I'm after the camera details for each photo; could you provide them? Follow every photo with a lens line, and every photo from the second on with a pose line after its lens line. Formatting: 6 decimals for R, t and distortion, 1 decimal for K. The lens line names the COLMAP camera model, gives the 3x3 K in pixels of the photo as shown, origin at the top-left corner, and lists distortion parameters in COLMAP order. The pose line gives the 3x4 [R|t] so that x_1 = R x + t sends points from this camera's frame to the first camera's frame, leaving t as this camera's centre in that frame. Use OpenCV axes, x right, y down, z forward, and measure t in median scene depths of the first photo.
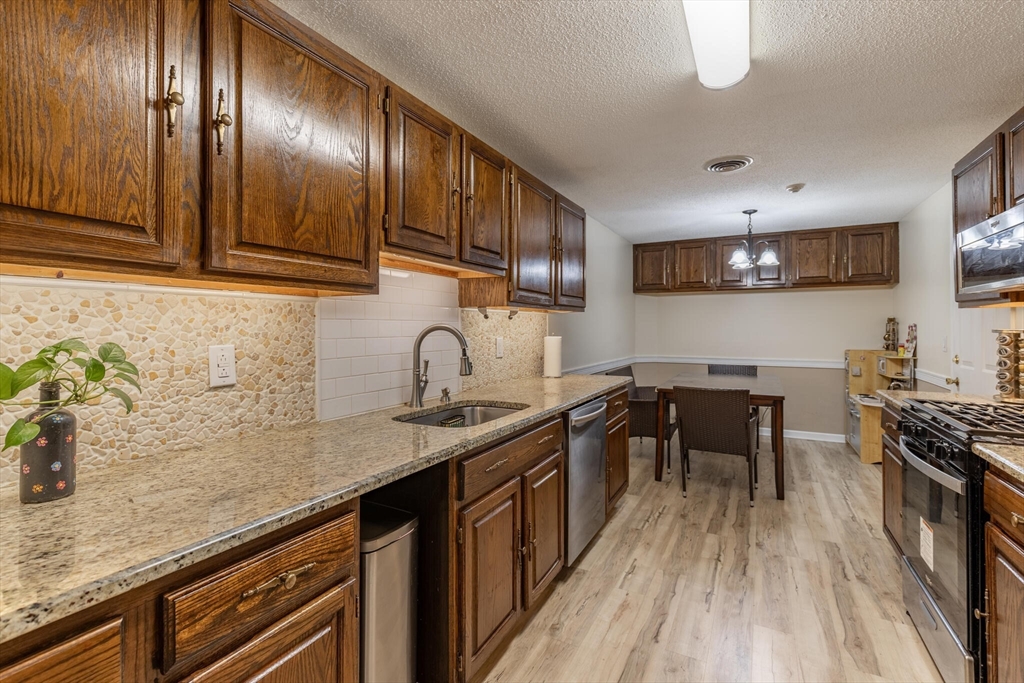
lens RADIAL K [[469.1, 0, 512.2], [0, 469.1, 337.9], [0, 0, 1]] dist [0.008475, -0.000028]
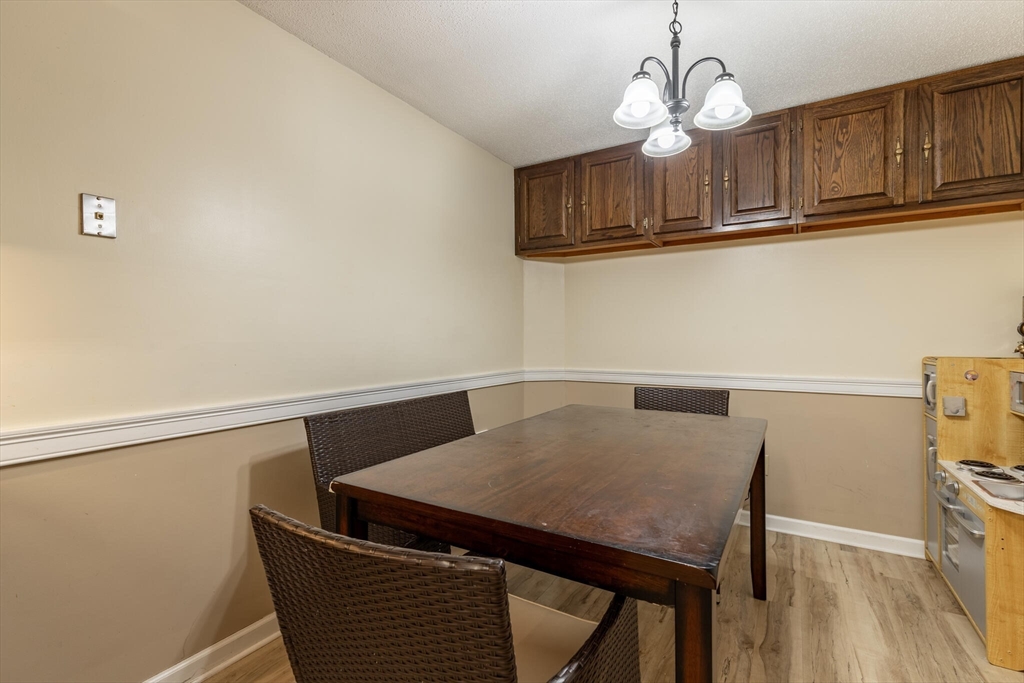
lens RADIAL K [[468.1, 0, 510.8], [0, 468.1, 346.2], [0, 0, 1]] dist [0.001336, -0.000020]
pose [[0.997984, 0.000042, -0.063461, 0.334170], [-0.000468, 0.999977, -0.006701, 0.017782], [0.063459, 0.006717, 0.997962, 0.519347]]
